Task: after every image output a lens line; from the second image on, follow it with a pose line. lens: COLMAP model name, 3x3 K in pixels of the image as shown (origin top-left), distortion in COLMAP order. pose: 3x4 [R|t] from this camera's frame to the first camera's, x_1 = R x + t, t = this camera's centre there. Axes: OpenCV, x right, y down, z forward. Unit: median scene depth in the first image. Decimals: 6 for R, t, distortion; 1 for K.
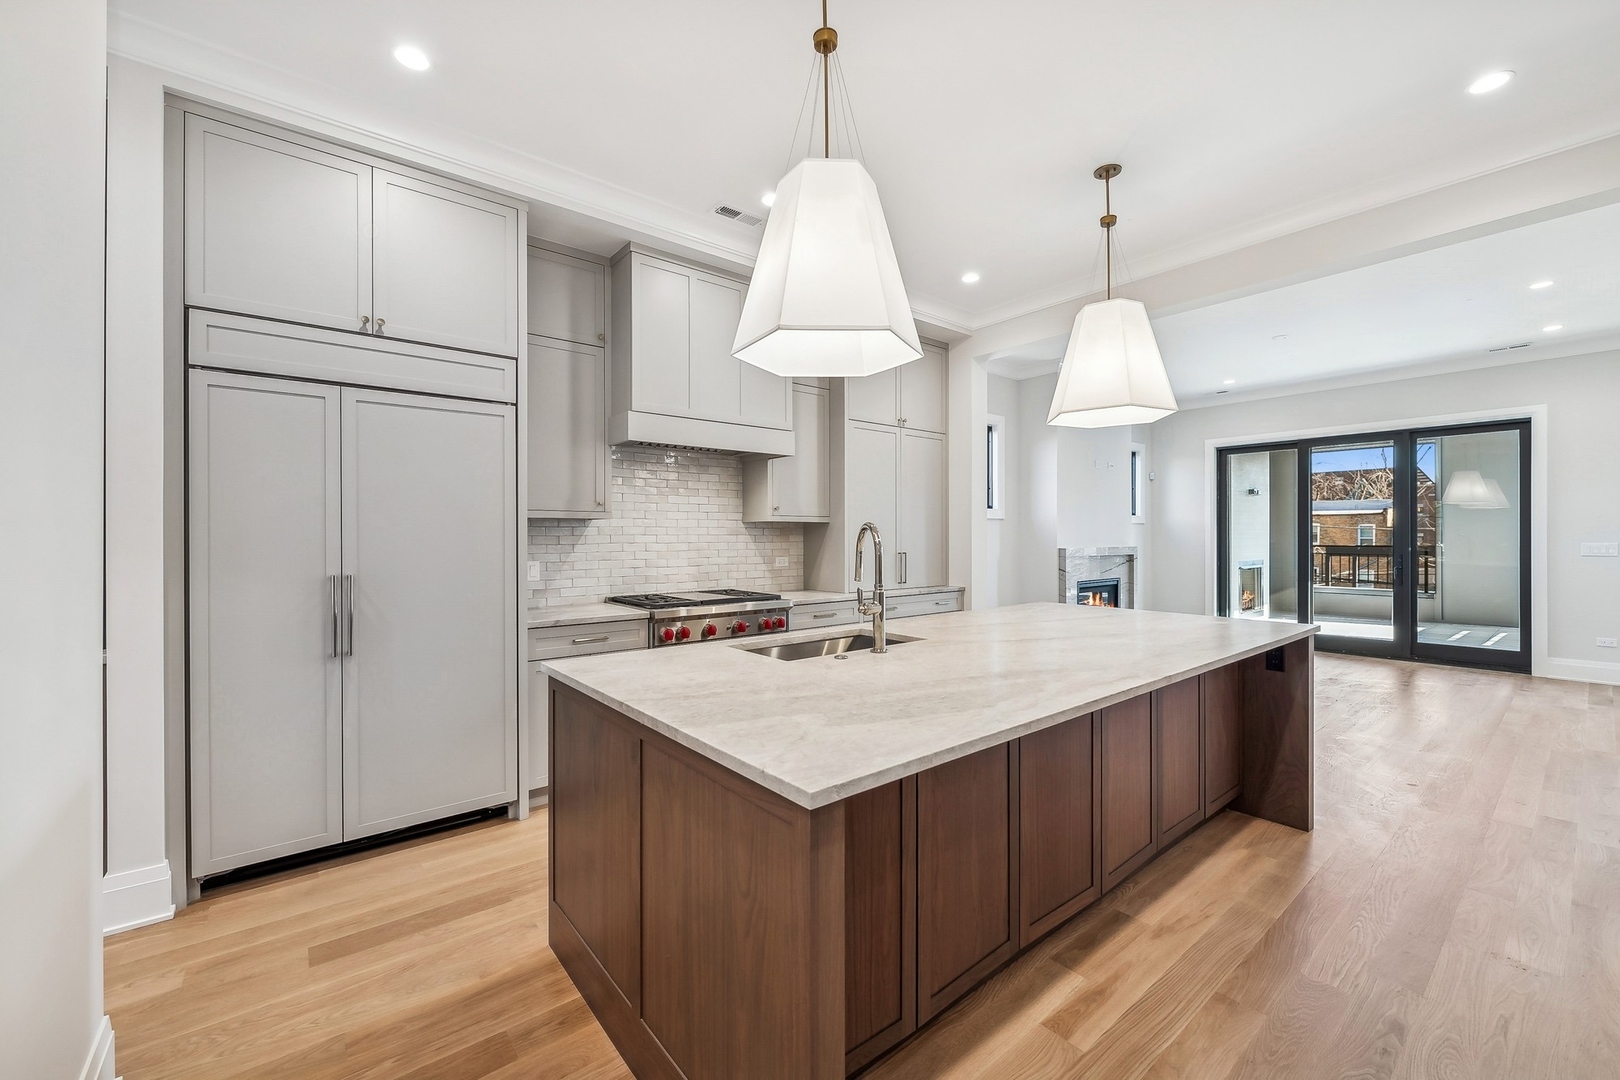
lens RADIAL K [[651.5, 0, 810.0], [0, 651.5, 540.0], [0, 0, 1]] dist [0.000737, -0.000314]
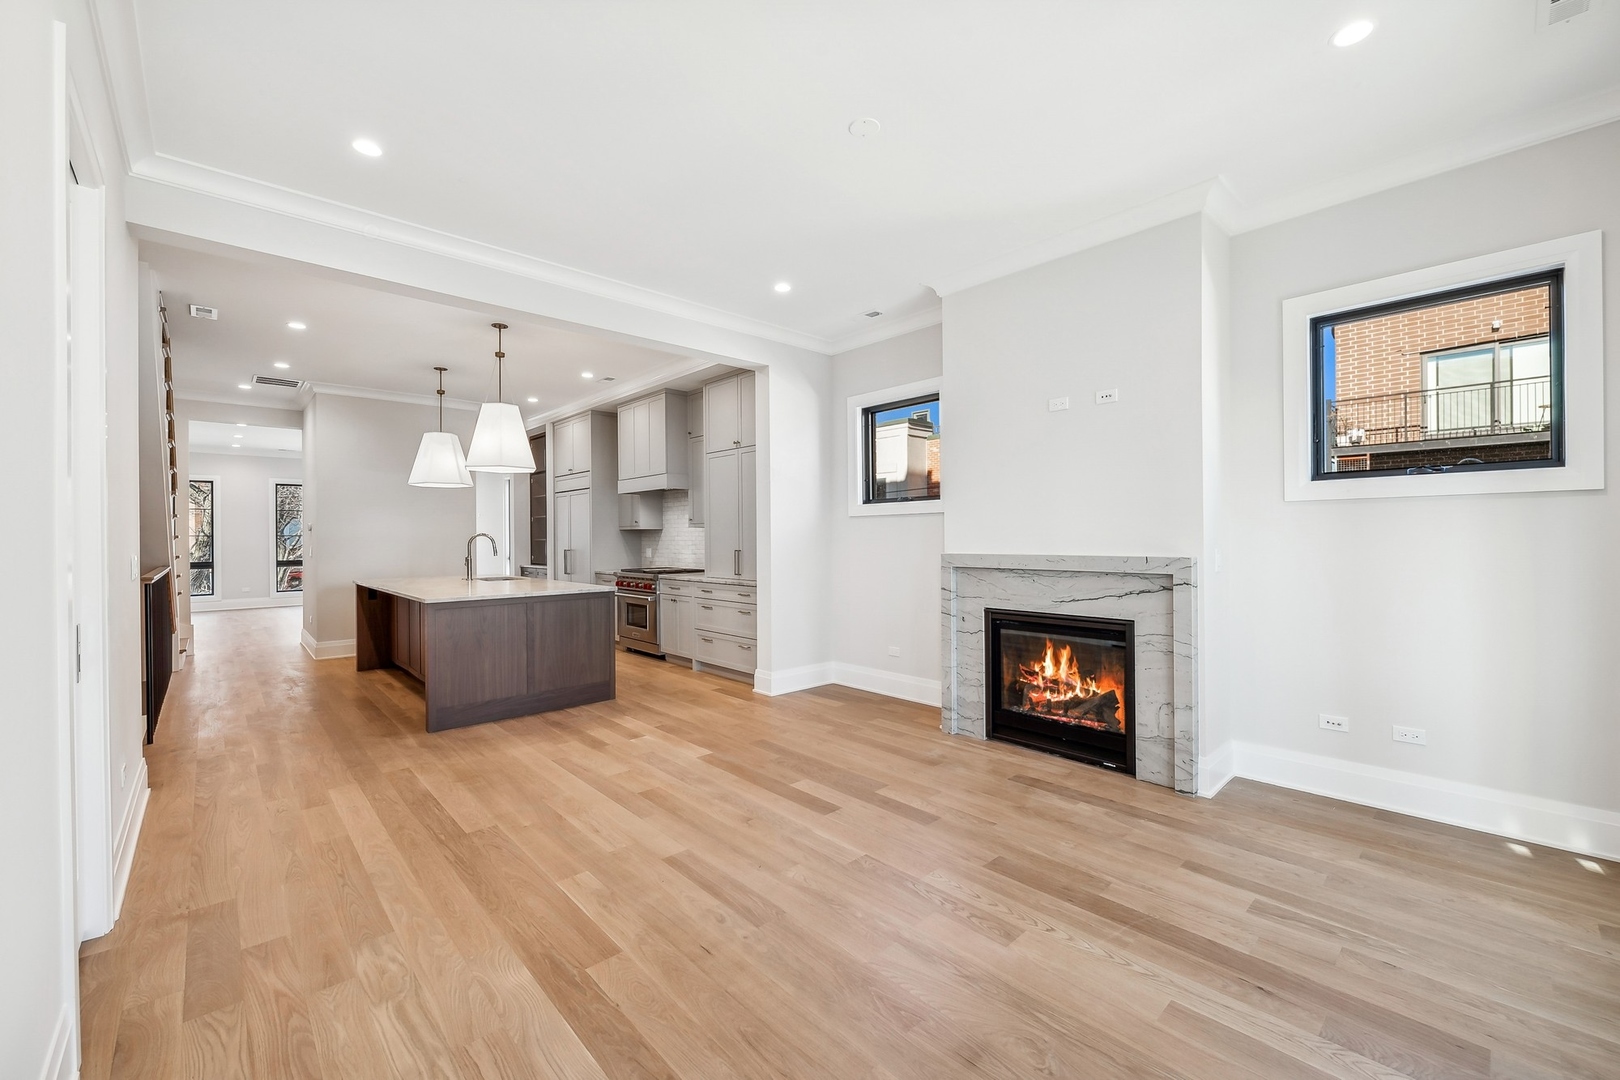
lens RADIAL K [[651.5, 0, 810.0], [0, 651.5, 540.0], [0, 0, 1]] dist [0.000737, -0.000314]
pose [[0.058026, 0.009278, -0.998272, 1.097414], [0.004585, 0.999944, 0.009560, -0.008474], [0.998305, -0.005132, 0.057980, 0.849220]]
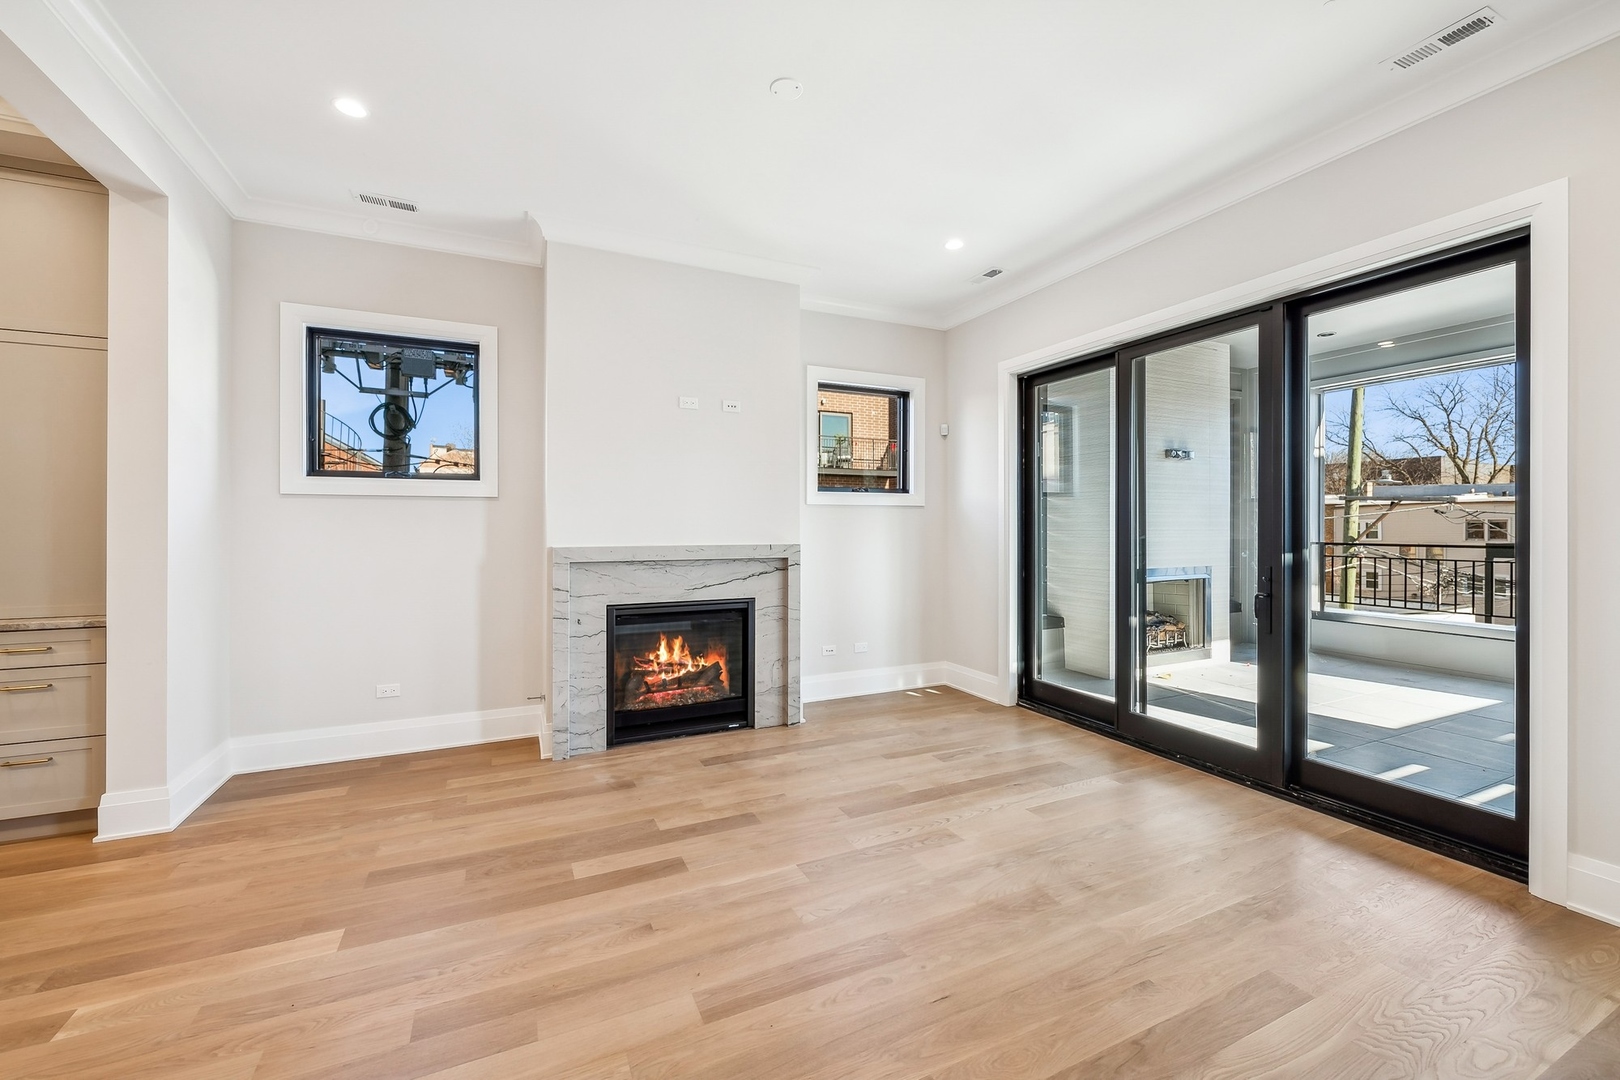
lens RADIAL K [[656.5, 0, 810.0], [0, 656.5, 530.9], [0, 0, 1]] dist [-0.000014, -0.000462]
pose [[0.971844, 0.006521, -0.235537, 0.767115], [-0.005531, 0.999973, 0.004863, -0.005416], [0.235562, -0.003424, 0.971853, 0.509795]]
